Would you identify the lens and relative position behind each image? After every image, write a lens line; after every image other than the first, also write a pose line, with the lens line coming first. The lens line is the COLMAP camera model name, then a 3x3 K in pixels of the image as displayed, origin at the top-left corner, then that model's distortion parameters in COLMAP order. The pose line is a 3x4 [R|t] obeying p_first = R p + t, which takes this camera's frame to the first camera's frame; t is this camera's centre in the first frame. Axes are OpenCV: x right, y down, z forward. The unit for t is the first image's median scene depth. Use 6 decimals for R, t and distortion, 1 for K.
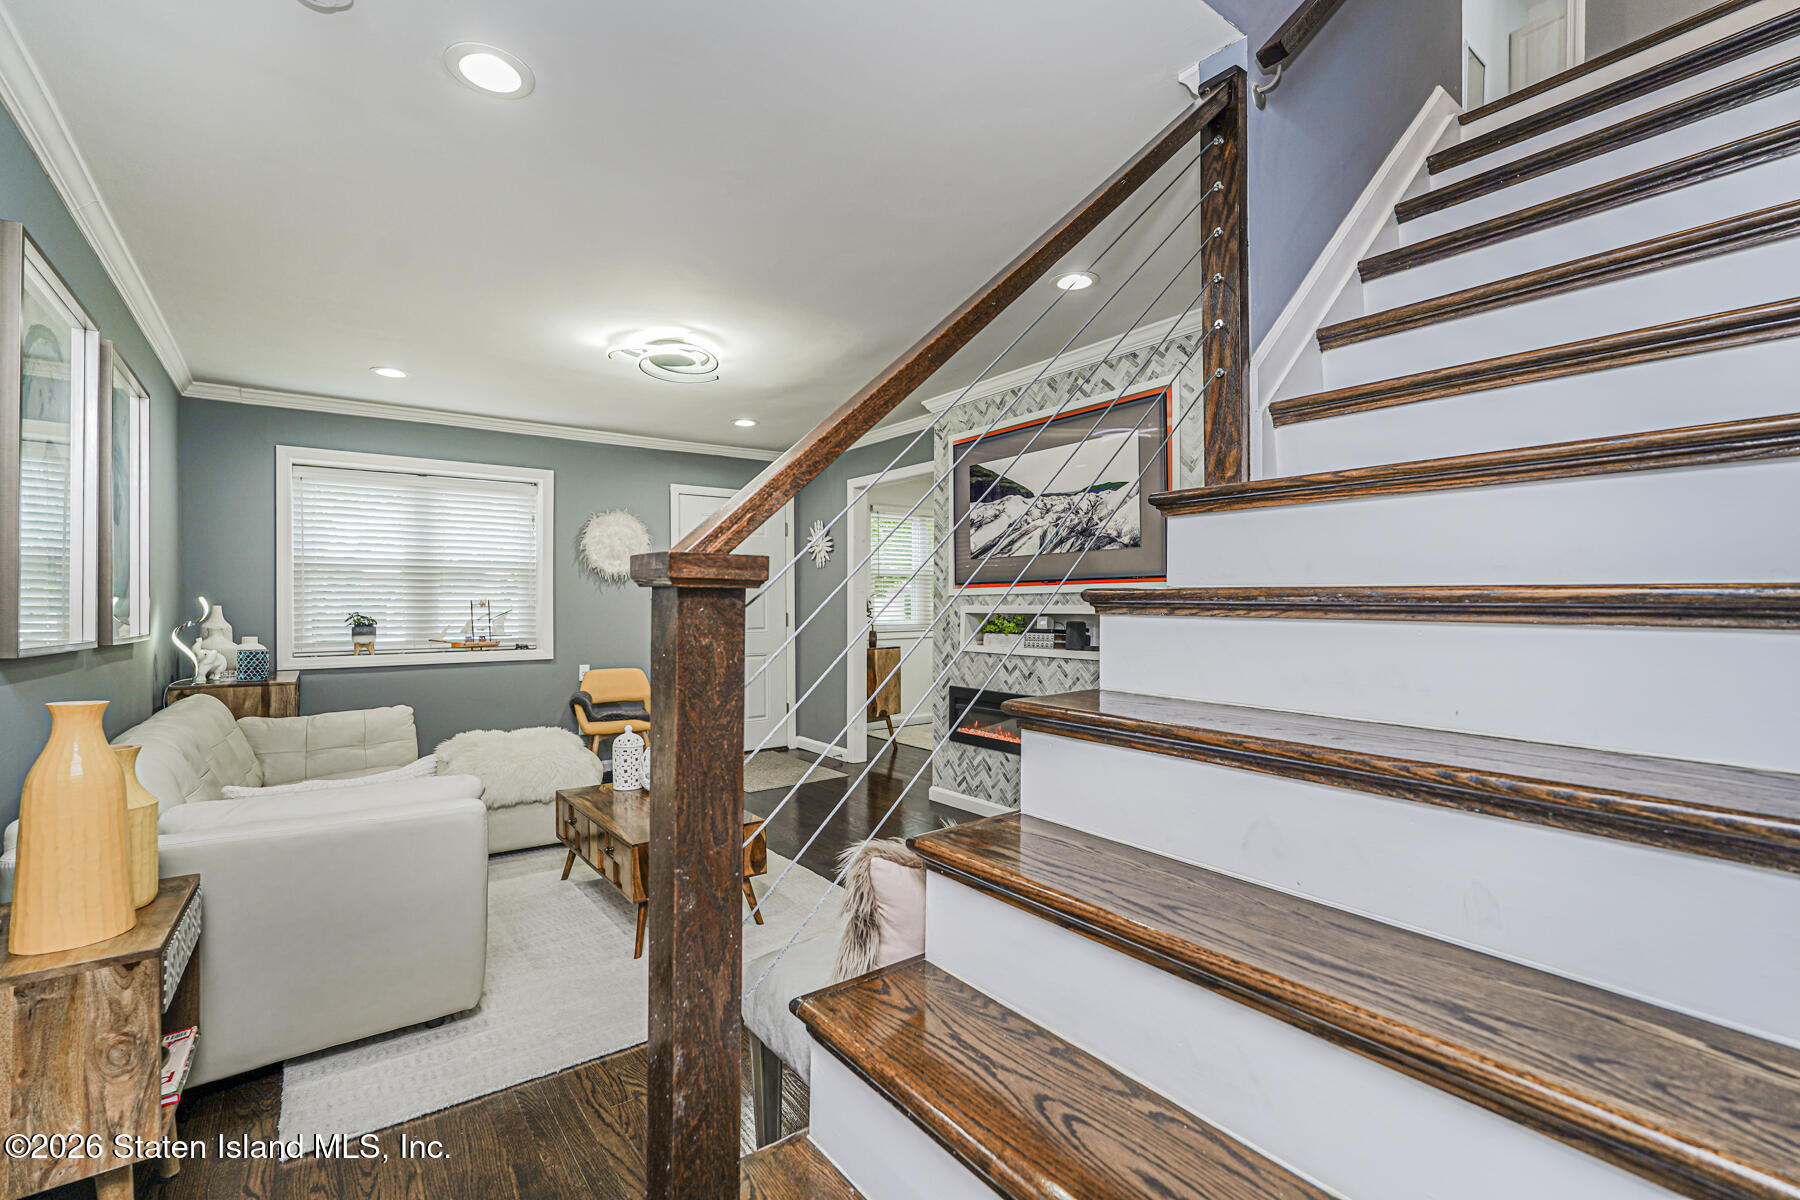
lens RADIAL K [[792.3, 0, 896.7], [0, 792.3, 610.0], [0, 0, 1]] dist [-0.016120, 0.008142]
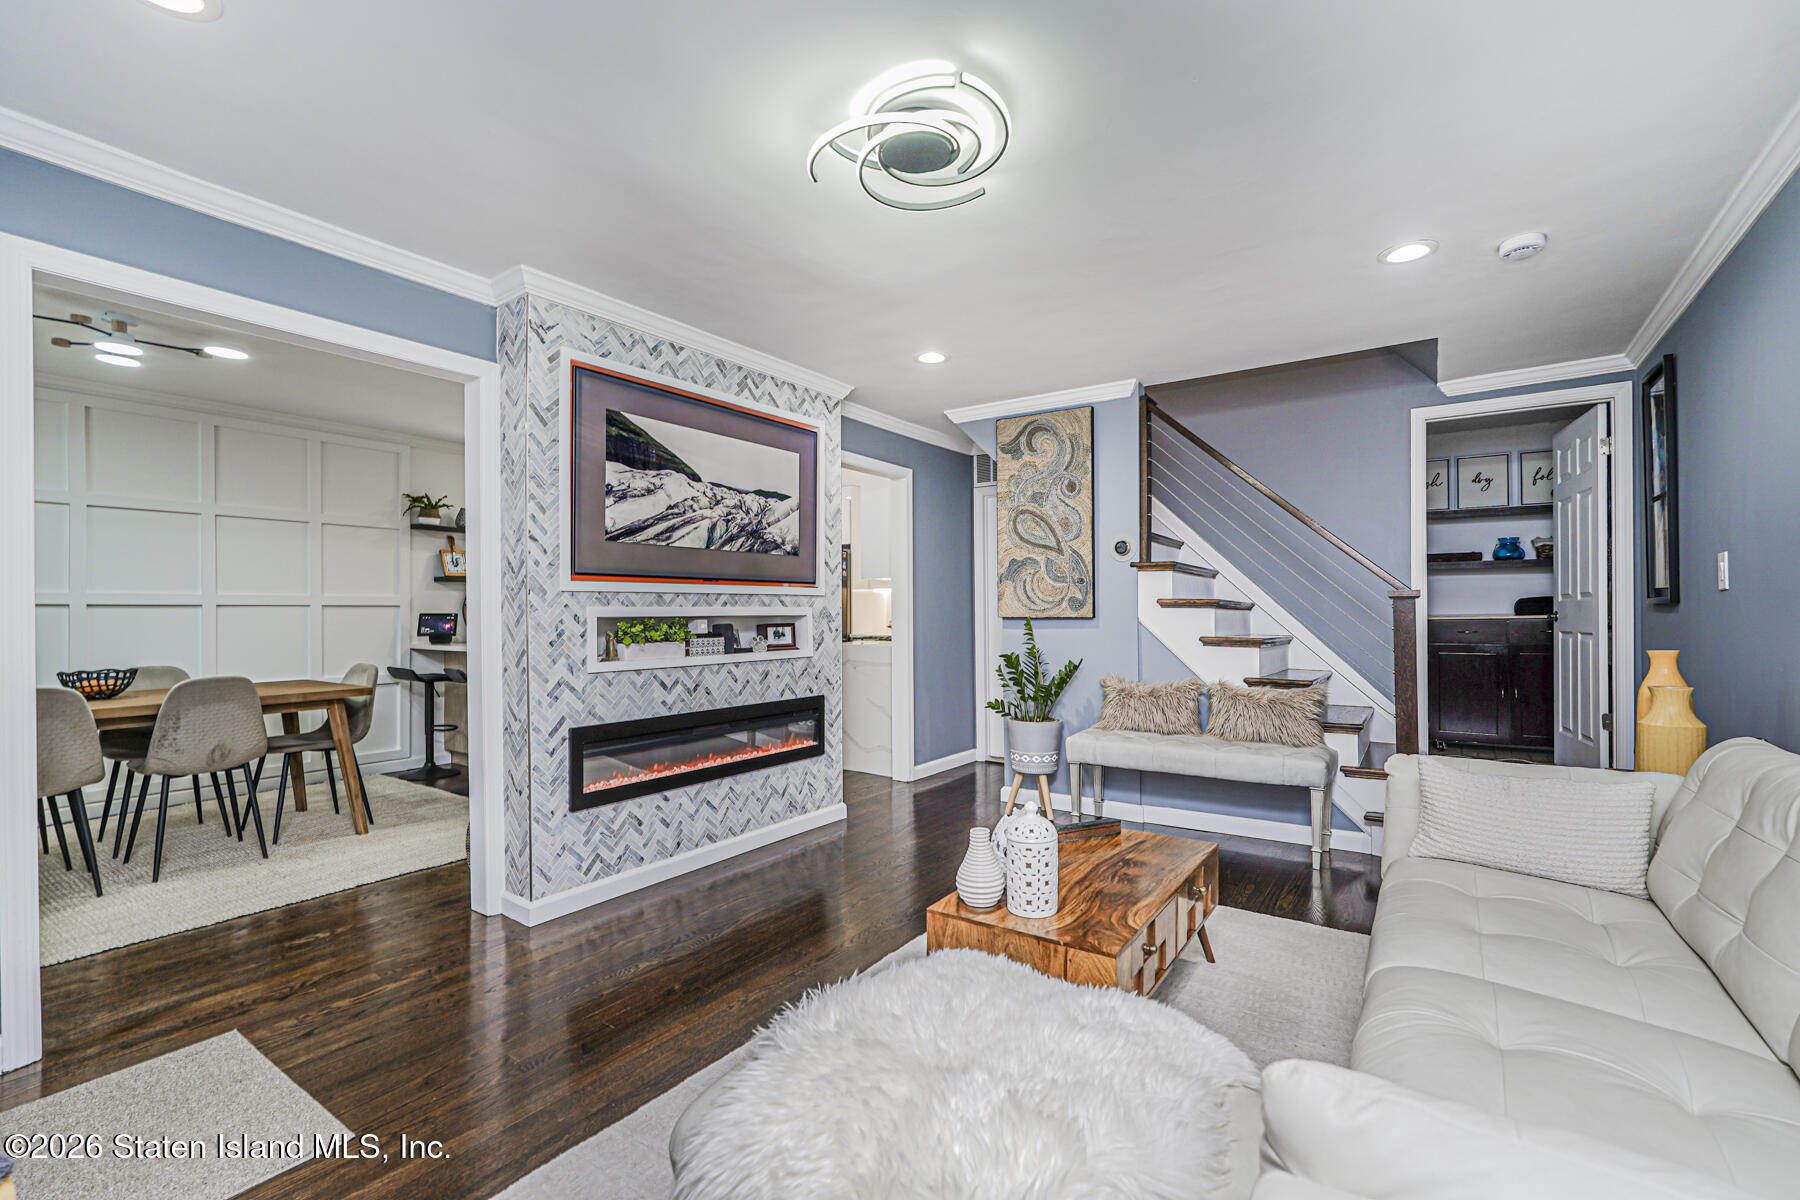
lens RADIAL K [[792.3, 0, 911.4], [0, 792.3, 605.1], [0, 0, 1]] dist [-0.016120, 0.008142]
pose [[-0.329730, 0.012512, 0.943992, -0.687087], [0.011043, 0.999895, -0.009396, 0.003204], [-0.944011, 0.007327, -0.329834, 1.013784]]
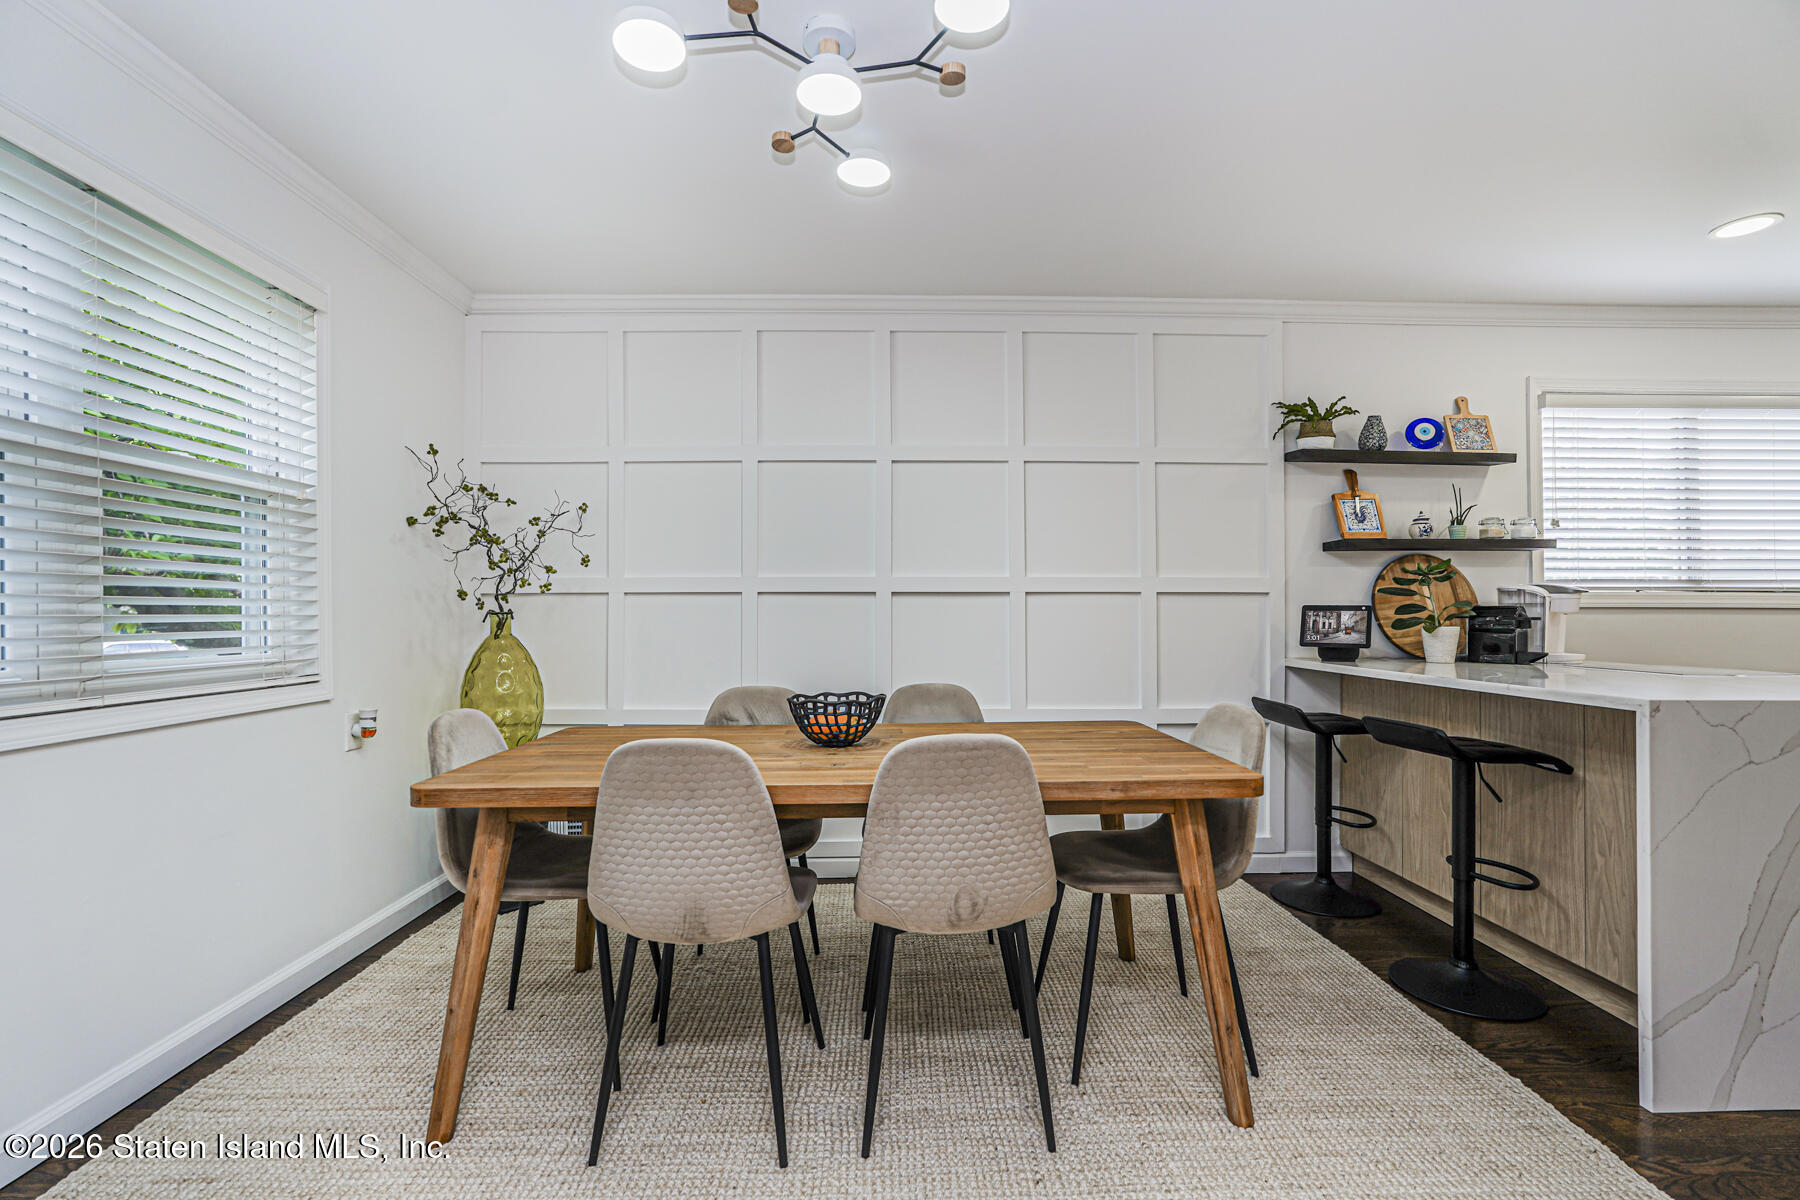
lens RADIAL K [[792.3, 0, 895.0], [0, 792.3, 604.0], [0, 0, 1]] dist [-0.016120, 0.008142]
pose [[0.583914, 0.015383, 0.811670, -0.016378], [0.000981, 0.999806, -0.019653, 0.007697], [-0.811815, 0.012272, 0.583786, 1.228614]]
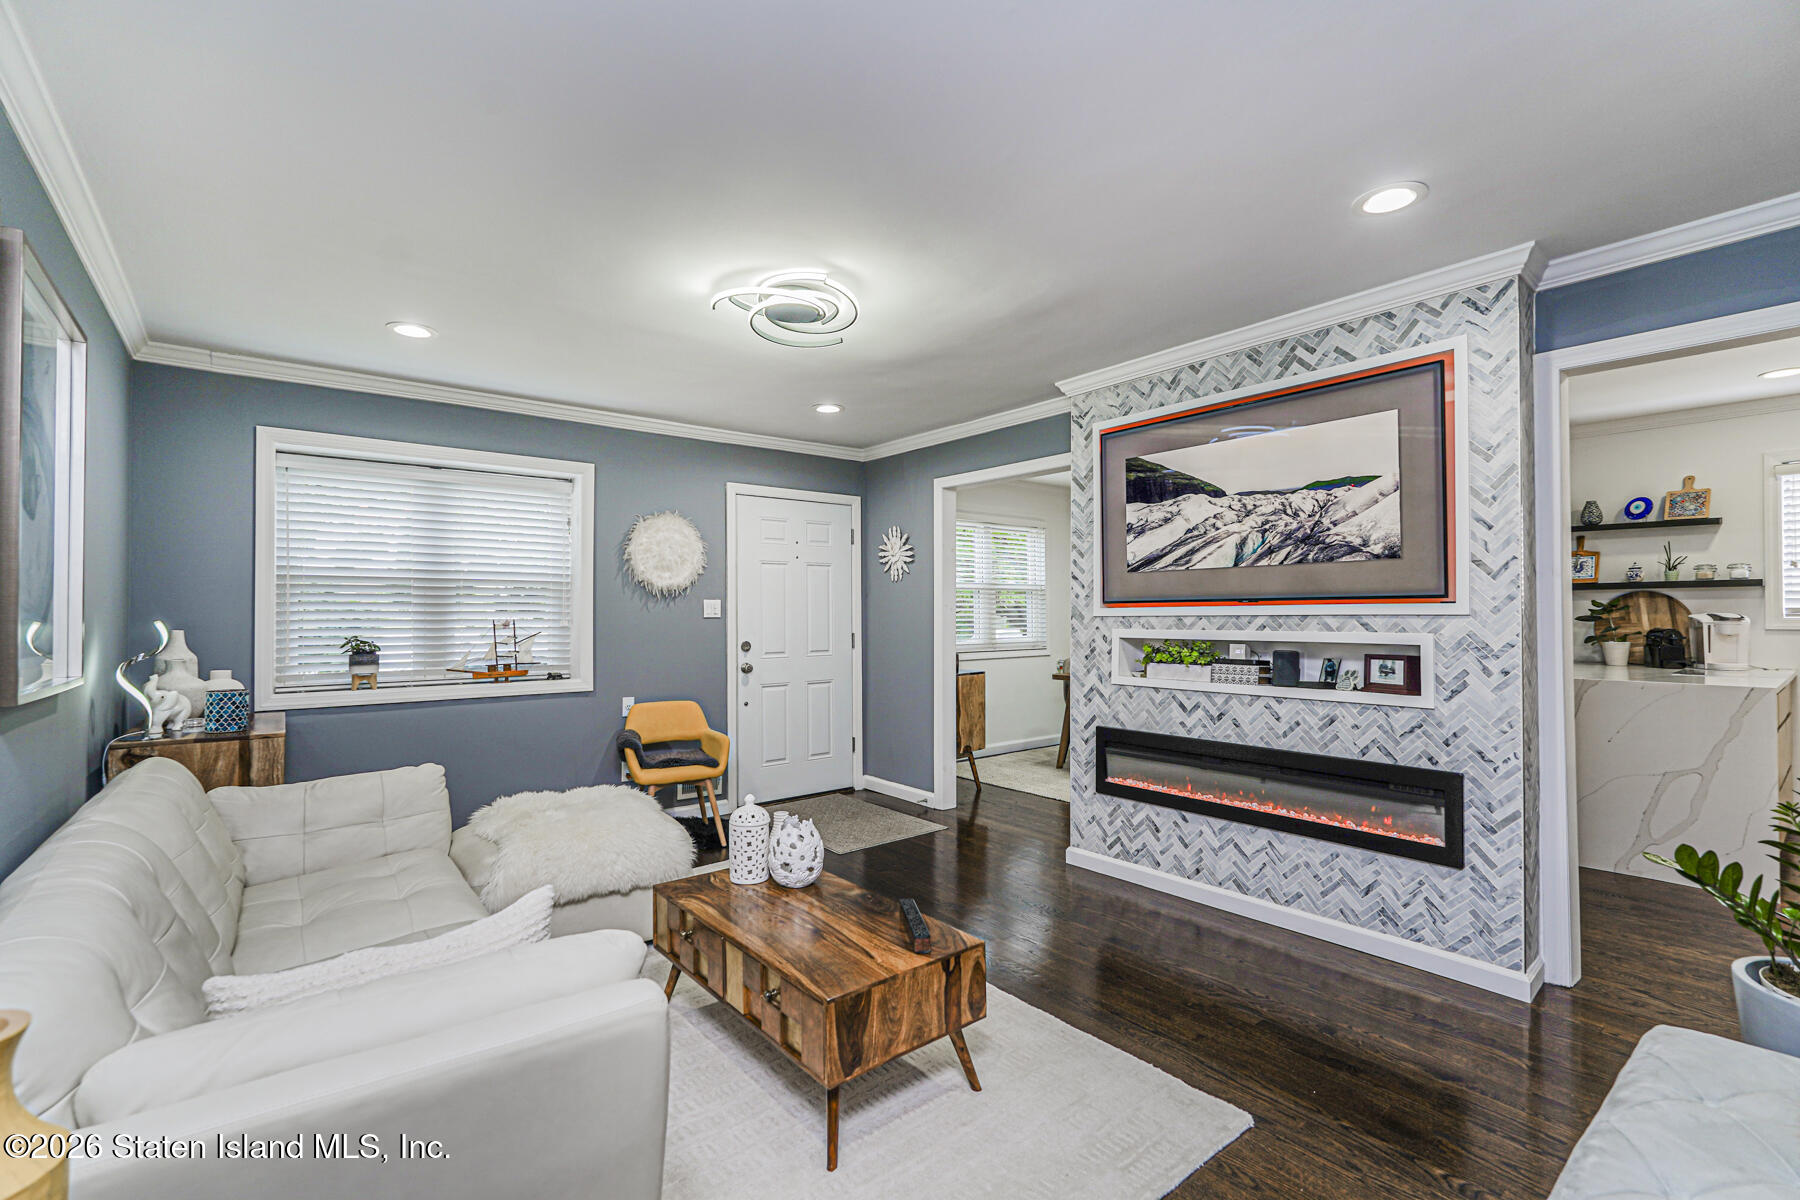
lens RADIAL K [[792.3, 0, 897.9], [0, 792.3, 610.1], [0, 0, 1]] dist [-0.016120, 0.008142]
pose [[0.999288, 0.000641, 0.037730, -0.181913], [-0.000156, 0.999917, -0.012846, -0.015073], [-0.037735, 0.012831, 0.999205, 0.197284]]
